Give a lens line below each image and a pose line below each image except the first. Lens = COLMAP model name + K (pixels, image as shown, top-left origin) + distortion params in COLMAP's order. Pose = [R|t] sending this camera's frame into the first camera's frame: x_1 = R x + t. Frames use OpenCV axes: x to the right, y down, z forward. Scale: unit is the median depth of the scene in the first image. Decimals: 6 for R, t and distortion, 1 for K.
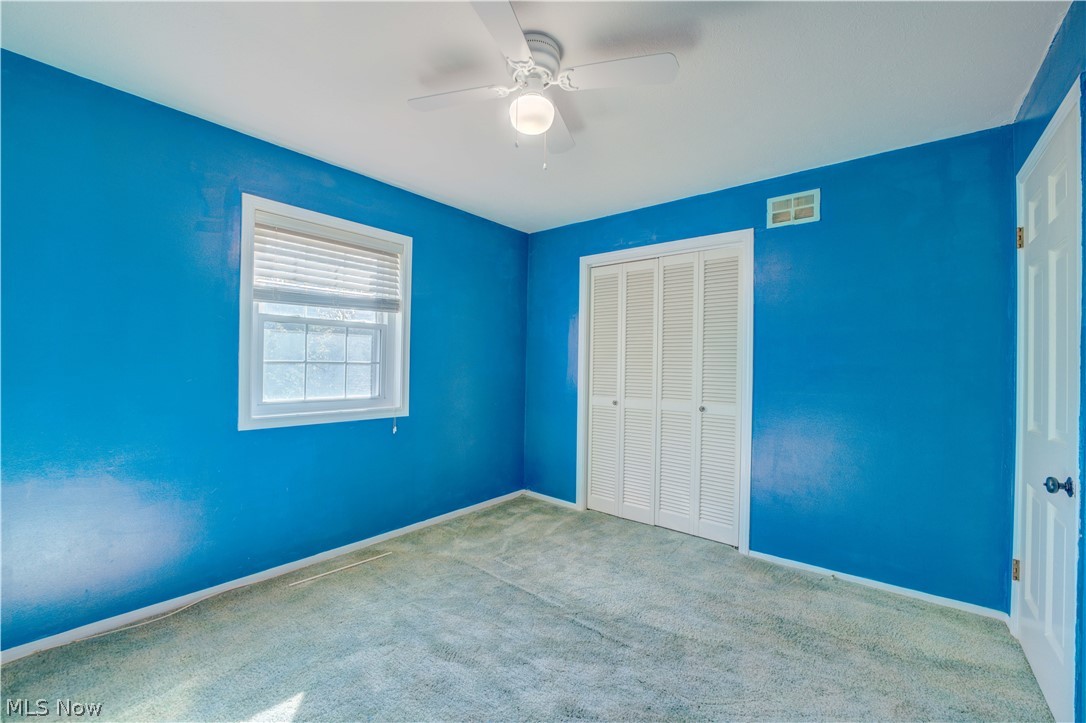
lens RADIAL K [[438.9, 0, 541.5], [0, 438.9, 363.9], [0, 0, 1]] dist [-0.022087, 0.001160]
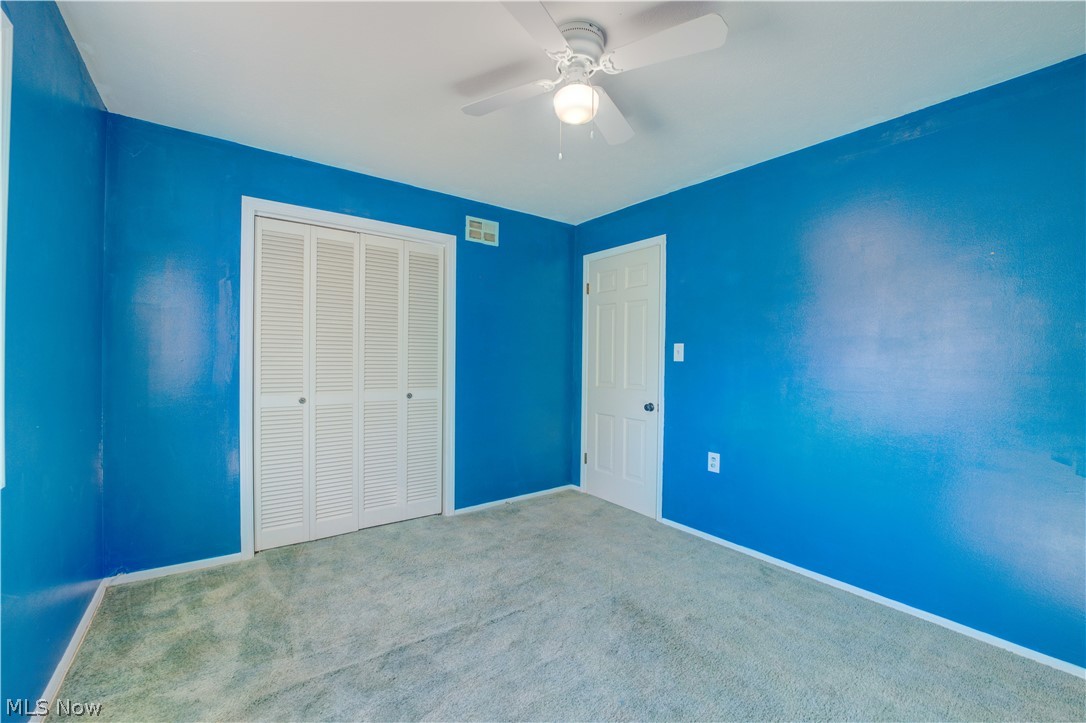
lens RADIAL K [[438.9, 0, 534.5], [0, 438.9, 362.3], [0, 0, 1]] dist [-0.022087, 0.001160]
pose [[0.248070, -0.022350, 0.968484, -0.666806], [-0.008819, 0.999640, 0.025328, -0.005225], [-0.968702, -0.014824, 0.247784, 0.551171]]
